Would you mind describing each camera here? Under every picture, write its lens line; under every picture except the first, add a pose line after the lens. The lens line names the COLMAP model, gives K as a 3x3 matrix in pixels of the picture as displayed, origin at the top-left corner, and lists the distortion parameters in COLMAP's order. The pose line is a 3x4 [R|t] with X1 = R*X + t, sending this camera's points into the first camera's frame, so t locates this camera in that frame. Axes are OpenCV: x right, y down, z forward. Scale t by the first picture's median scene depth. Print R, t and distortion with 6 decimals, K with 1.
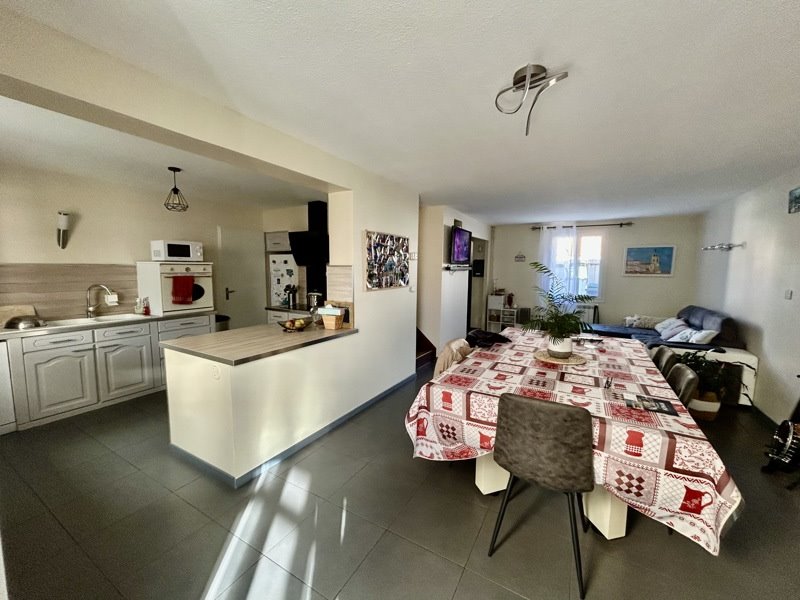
lens RADIAL K [[320.4, 0, 399.8], [0, 320.4, 299.9], [0, 0, 1]] dist [-0.001934, 0.000163]
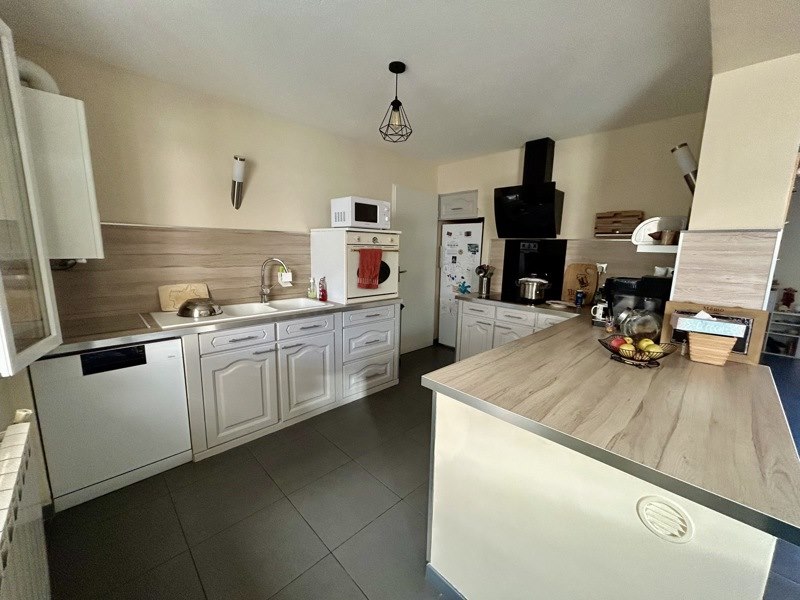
lens RADIAL K [[320.4, 0, 400.1], [0, 320.4, 300.5], [0, 0, 1]] dist [-0.001934, 0.000163]
pose [[0.961960, 0.058854, -0.266777, -0.429874], [-0.041869, 0.996743, 0.068918, -0.012948], [0.269964, -0.055127, 0.961291, 0.337147]]
